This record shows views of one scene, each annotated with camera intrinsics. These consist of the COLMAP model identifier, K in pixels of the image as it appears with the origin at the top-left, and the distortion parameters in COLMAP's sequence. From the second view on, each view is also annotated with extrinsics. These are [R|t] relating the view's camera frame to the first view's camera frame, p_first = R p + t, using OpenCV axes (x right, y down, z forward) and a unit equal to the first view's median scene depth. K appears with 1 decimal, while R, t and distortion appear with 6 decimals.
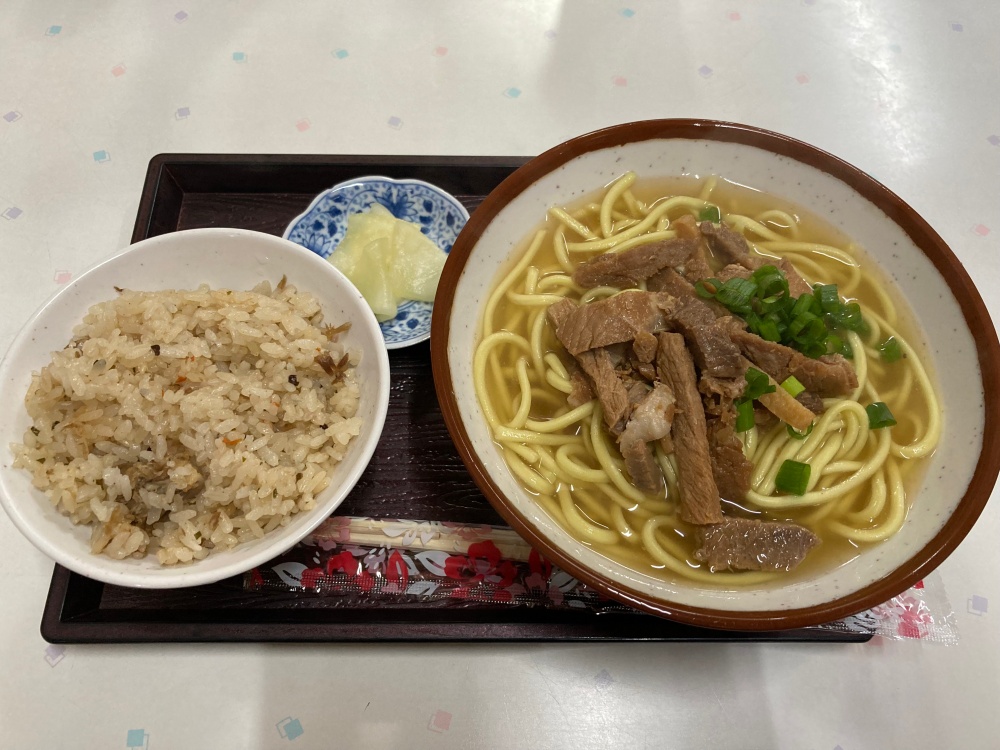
lens RADIAL K [[821.6, 0, 500.0], [0, 821.6, 375.0], [0, 0, 1]] dist [0.050733, -0.047459]
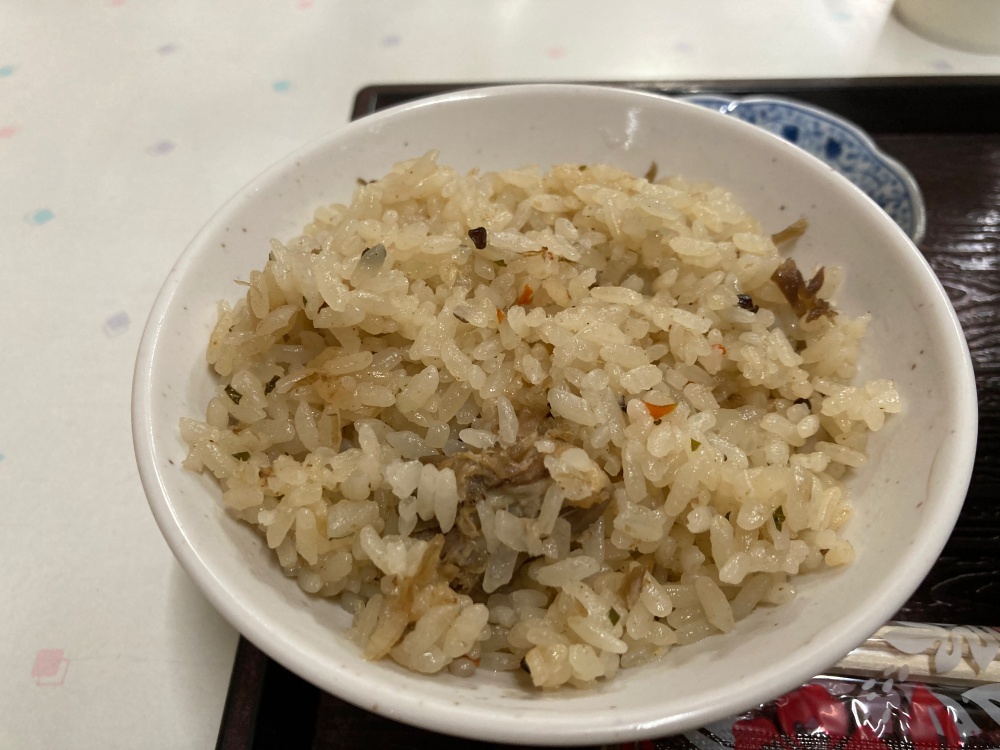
lens RADIAL K [[847.0, 0, 500.0], [0, 847.0, 375.0], [0, 0, 1]] dist [-0.022521, -0.010574]
pose [[0.999375, -0.006994, -0.034654, -0.393445], [-0.000856, 0.975157, -0.221511, 0.164595], [0.035342, 0.221402, 0.974542, 0.537013]]
